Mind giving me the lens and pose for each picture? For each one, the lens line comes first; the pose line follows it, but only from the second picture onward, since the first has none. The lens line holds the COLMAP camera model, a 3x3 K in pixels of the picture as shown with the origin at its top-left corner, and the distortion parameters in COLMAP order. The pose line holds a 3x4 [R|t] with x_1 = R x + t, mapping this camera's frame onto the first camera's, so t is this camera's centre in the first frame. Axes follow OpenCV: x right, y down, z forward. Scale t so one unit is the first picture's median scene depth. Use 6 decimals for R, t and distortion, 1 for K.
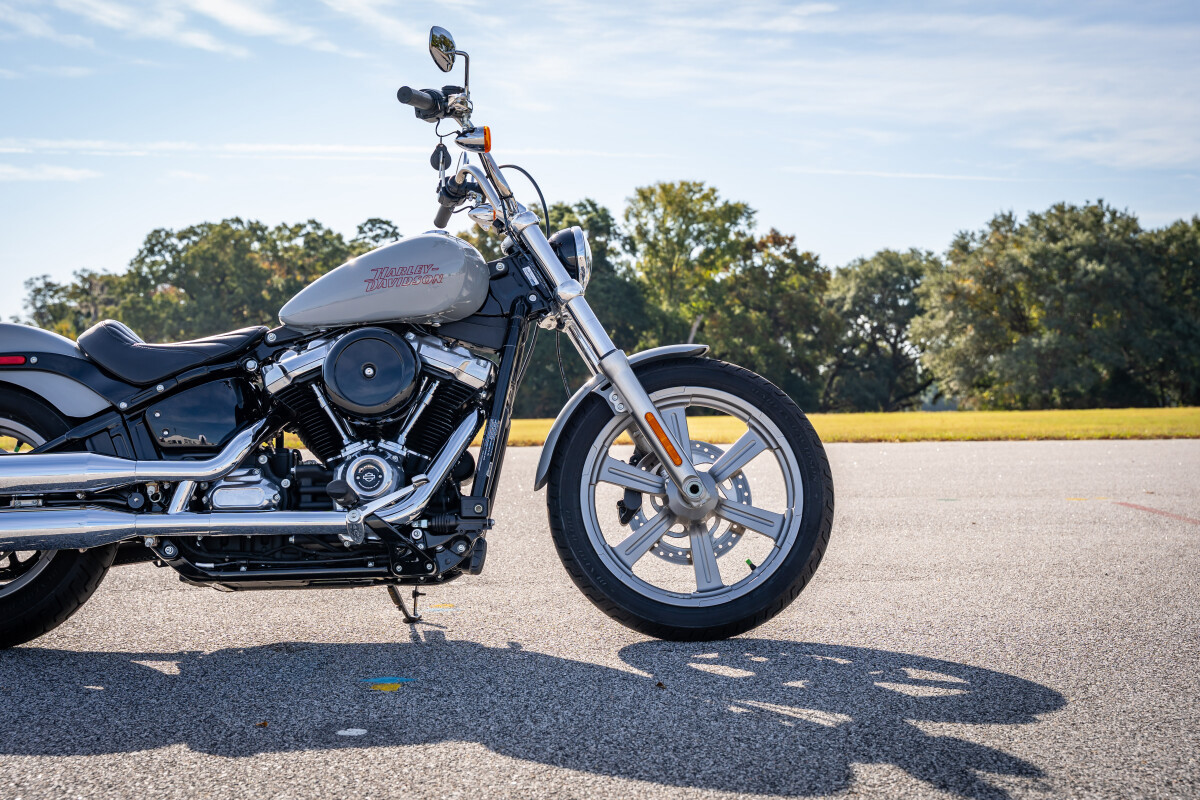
lens RADIAL K [[1496.0, 0, 600.0], [0, 1496.0, 400.0], [0, 0, 1]] dist [0.024413, 0.027124]
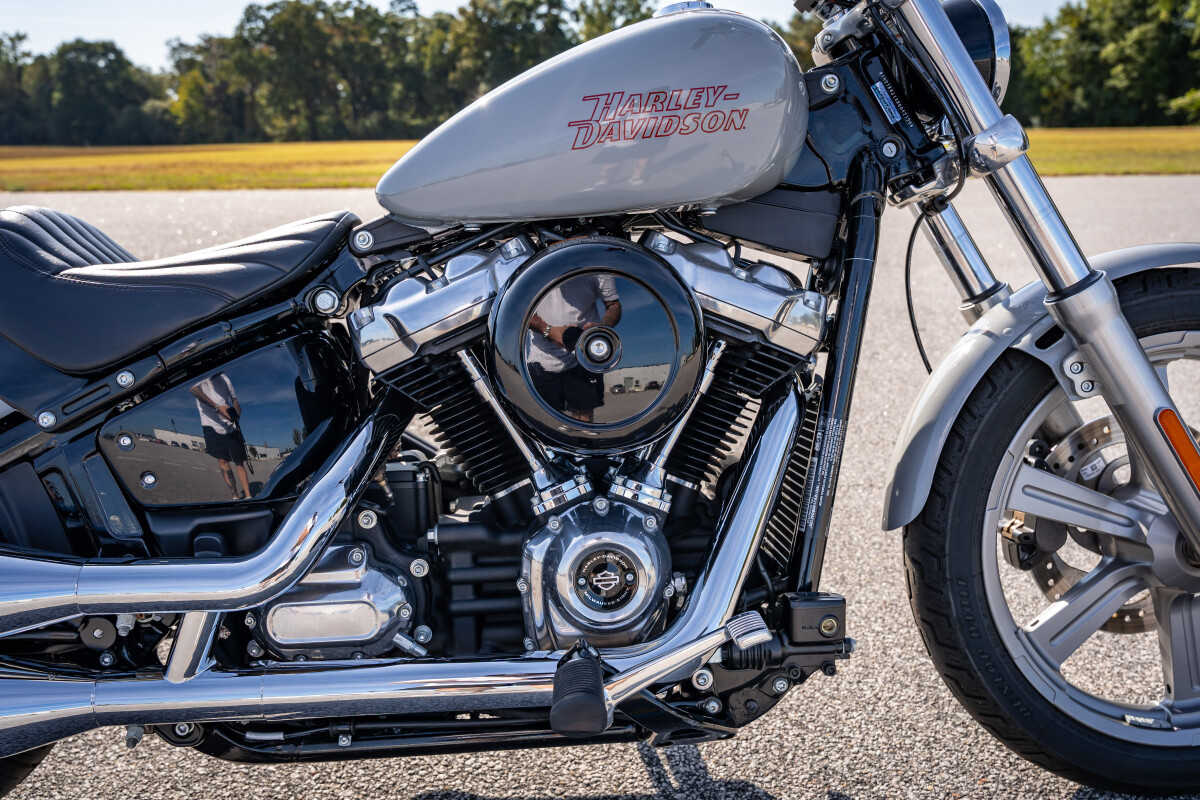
lens RADIAL K [[949.7, 0, 600.0], [0, 949.7, 400.0], [0, 0, 1]] dist [0.004166, 0.005939]
pose [[0.999125, -0.014616, 0.039190, -0.161651], [0.003192, 0.960866, 0.276995, -0.079792], [-0.041705, -0.276627, 0.960072, 0.713771]]
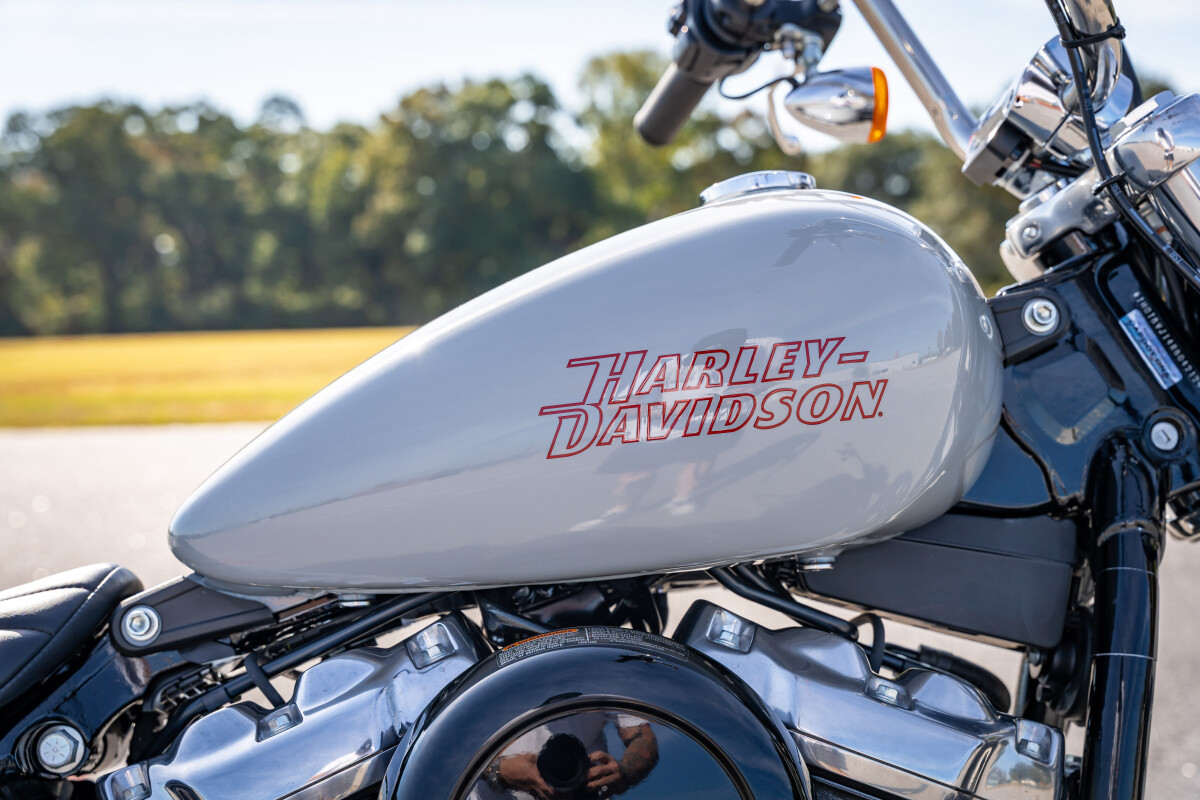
lens RADIAL K [[1769.5, 0, 600.0], [0, 1769.5, 400.0], [0, 0, 1]] dist [0.001522, 0.058537]
pose [[0.999504, -0.016355, 0.026899, -0.156833], [0.014918, 0.998495, 0.052772, -0.096327], [-0.027722, -0.052344, 0.998244, 0.735999]]
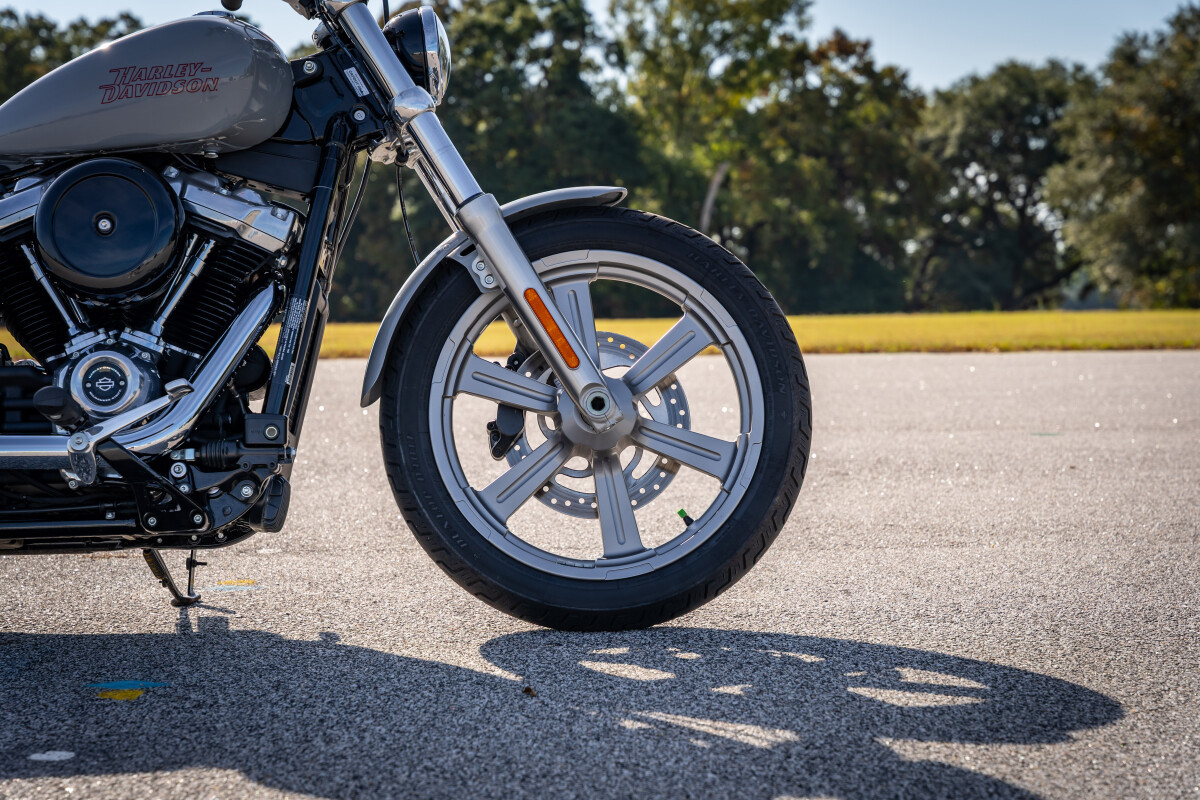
lens RADIAL K [[2286.4, 0, 578.8], [0, 2286.4, 402.8], [0, 0, 1]] dist [0.056781, -0.003720]
pose [[0.999991, 0.001402, 0.003924, 0.050302], [-0.001588, 0.998855, 0.047815, 0.010489], [-0.003853, -0.047821, 0.998849, -0.016004]]
